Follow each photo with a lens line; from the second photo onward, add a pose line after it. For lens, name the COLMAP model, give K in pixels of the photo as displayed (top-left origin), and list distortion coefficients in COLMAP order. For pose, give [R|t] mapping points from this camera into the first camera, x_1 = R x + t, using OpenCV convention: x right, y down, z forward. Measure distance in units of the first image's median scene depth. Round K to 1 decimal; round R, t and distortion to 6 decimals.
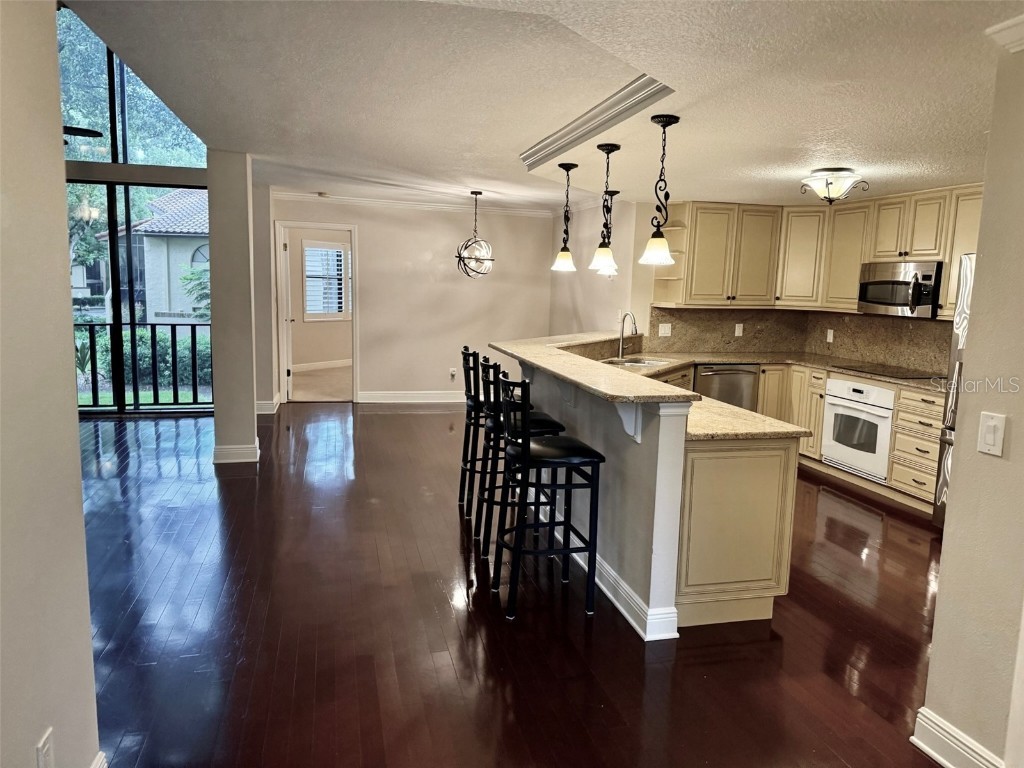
lens RADIAL K [[720.3, 0, 516.6], [0, 720.3, 383.7], [0, 0, 1]] dist [0.077132, -0.100978]
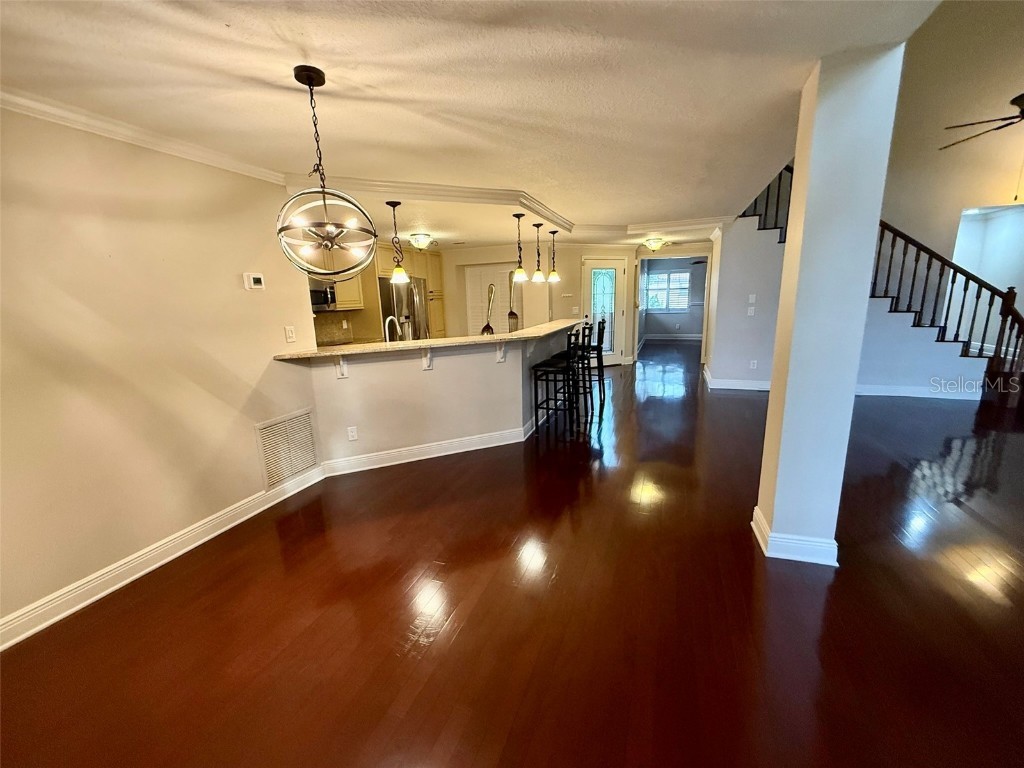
lens RADIAL K [[412.7, 0, 513.9], [0, 412.7, 387.9], [0, 0, 1]] dist [0.008090, -0.000590]
pose [[-0.825646, -0.129127, 0.549213, -0.371380], [0.085280, 0.933708, 0.347731, -0.205262], [-0.557706, 0.333939, -0.759901, 1.431819]]
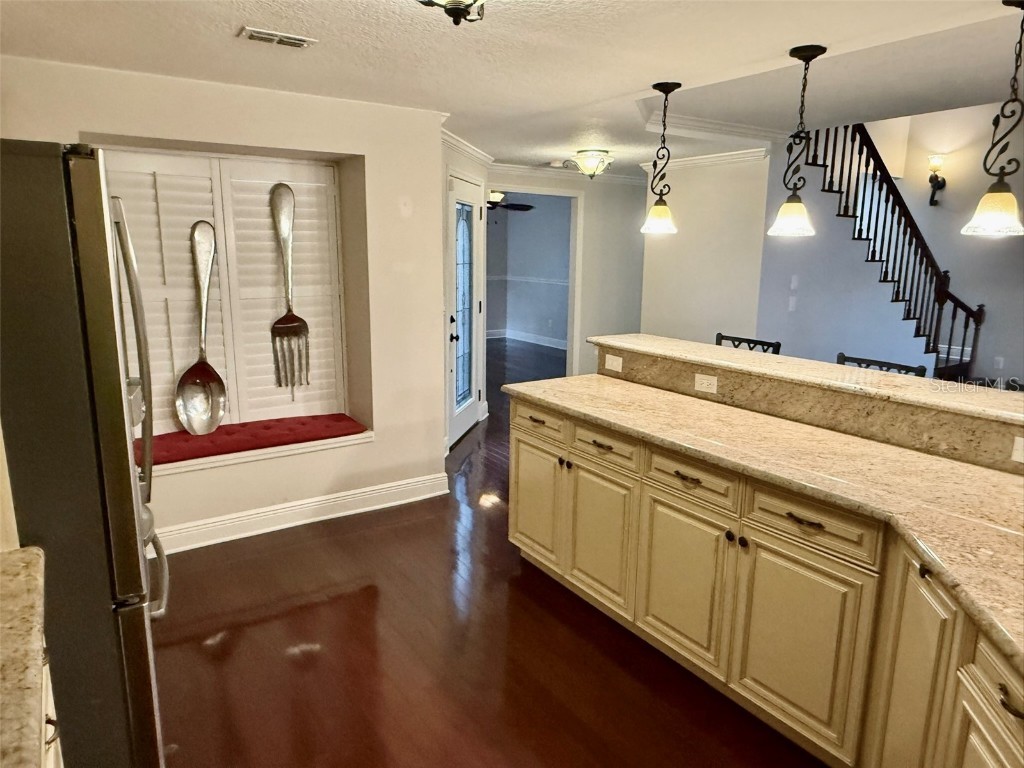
lens RADIAL K [[681.6, 0, 511.7], [0, 681.6, 387.6], [0, 0, 1]] dist [-0.011000, 0.015840]
pose [[-0.938433, 0.031358, -0.344034, 0.403023], [-0.085046, 0.944252, 0.318050, -0.140530], [0.334828, 0.327727, -0.883451, 1.046019]]
